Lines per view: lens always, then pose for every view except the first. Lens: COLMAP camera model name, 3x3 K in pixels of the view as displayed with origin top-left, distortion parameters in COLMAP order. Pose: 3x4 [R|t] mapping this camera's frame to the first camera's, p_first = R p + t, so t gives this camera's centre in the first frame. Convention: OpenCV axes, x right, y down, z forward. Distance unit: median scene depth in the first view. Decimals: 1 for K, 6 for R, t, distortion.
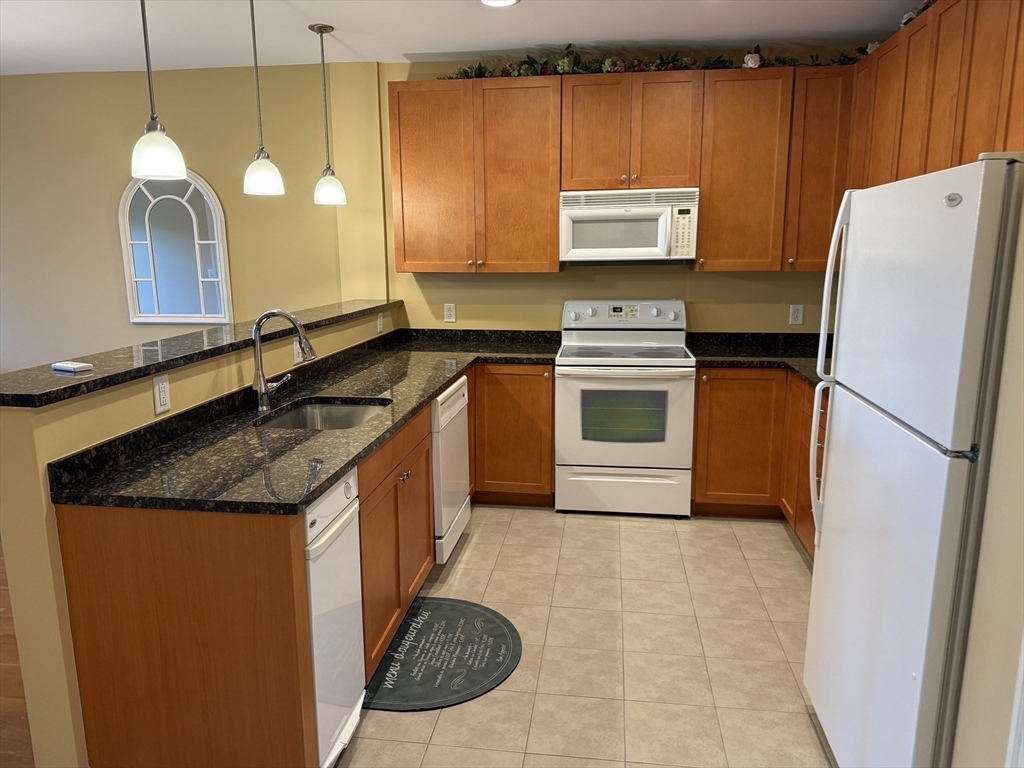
lens RADIAL K [[708.9, 0, 509.1], [0, 708.9, 378.4], [0, 0, 1]] dist [0.054487, -0.110051]
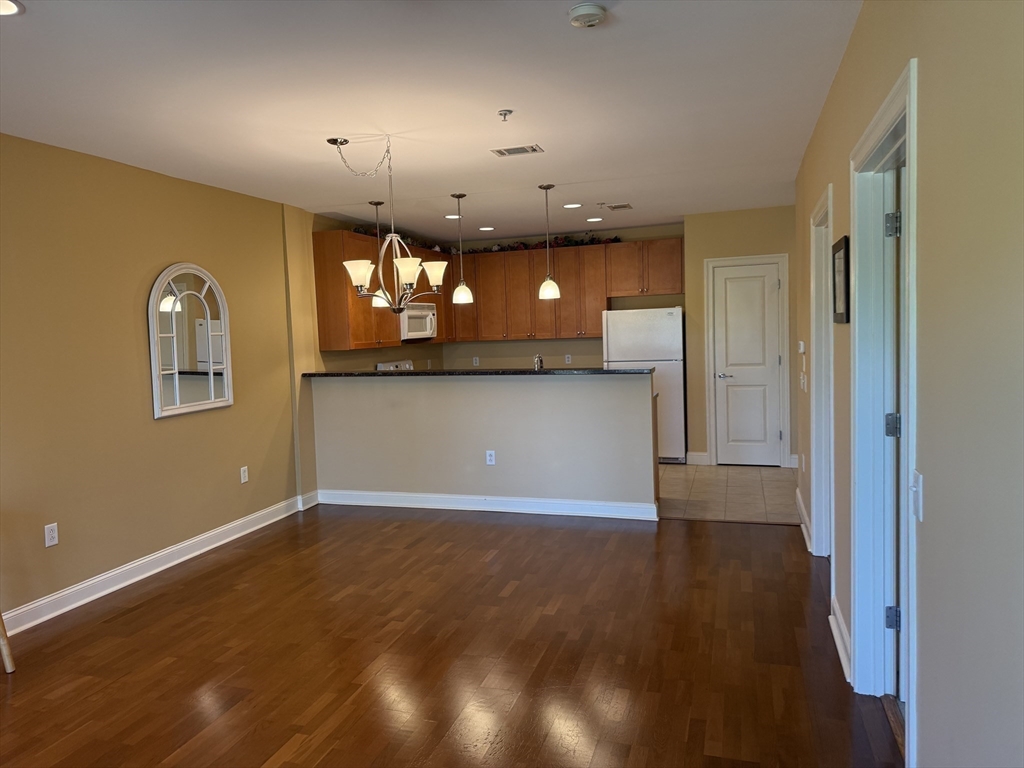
lens RADIAL K [[708.9, 0, 509.1], [0, 708.9, 378.4], [0, 0, 1]] dist [0.054487, -0.110051]
pose [[0.173304, -0.071219, 0.982290, -1.656209], [0.219855, 0.975011, 0.031902, -0.068161], [-0.960015, 0.210433, 0.184631, 0.428438]]
